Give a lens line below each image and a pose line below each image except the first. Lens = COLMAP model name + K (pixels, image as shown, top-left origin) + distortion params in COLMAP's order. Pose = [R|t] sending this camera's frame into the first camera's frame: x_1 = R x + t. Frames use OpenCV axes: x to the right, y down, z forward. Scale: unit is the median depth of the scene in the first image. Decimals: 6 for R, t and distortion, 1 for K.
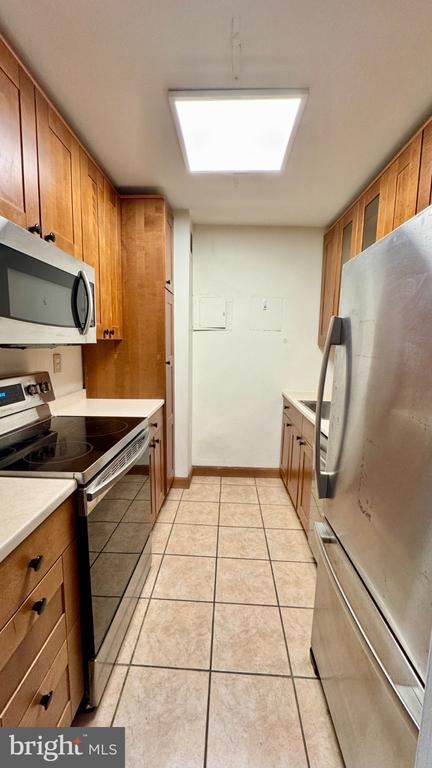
lens RADIAL K [[304.8, 0, 216.0], [0, 304.8, 384.0], [0, 0, 1]] dist [-0.001388, -0.000013]
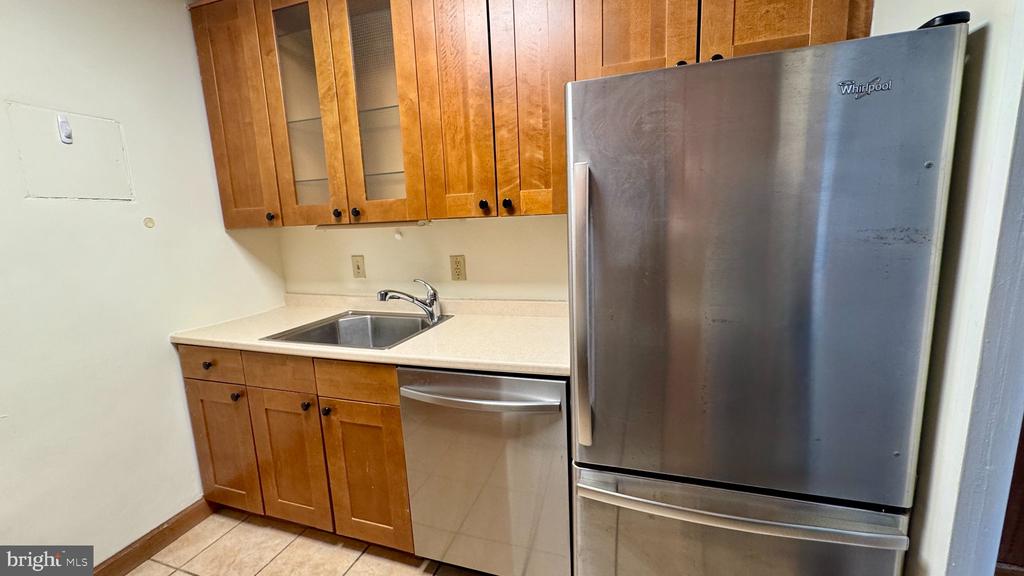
lens RADIAL K [[406.4, 0, 512.0], [0, 406.4, 288.0], [0, 0, 1]] dist [-0.001388, -0.000013]
pose [[0.285551, -0.186193, 0.940103, -0.235169], [0.176180, 0.974426, 0.139477, -0.049901], [-0.942030, 0.125799, 0.311052, 0.423886]]
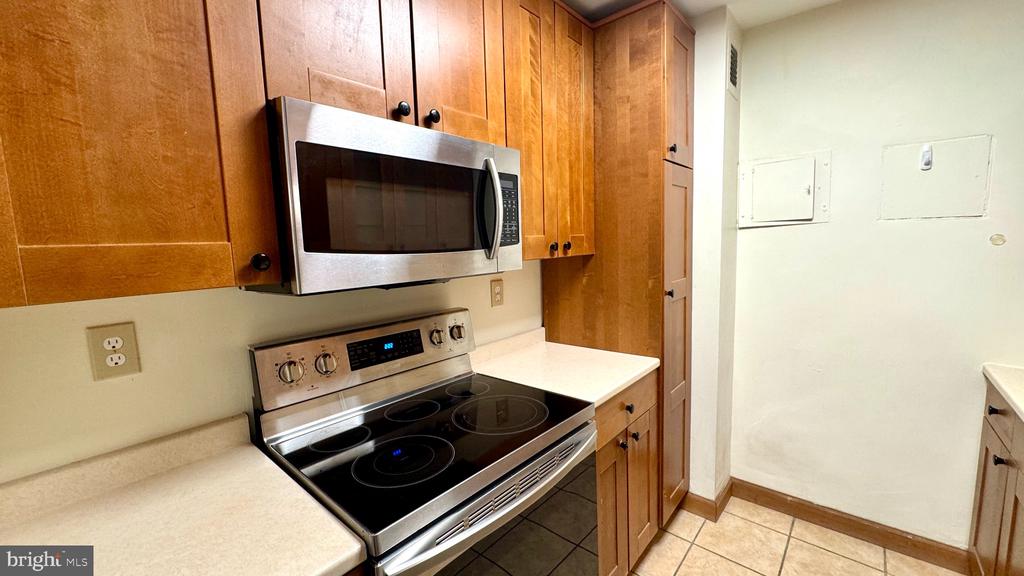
lens RADIAL K [[406.4, 0, 512.0], [0, 406.4, 288.0], [0, 0, 1]] dist [-0.001388, -0.000013]
pose [[0.779377, 0.027173, -0.625965, 0.082438], [-0.038244, 0.999259, -0.004239, -0.065438], [0.625387, 0.027243, 0.779839, 0.243108]]
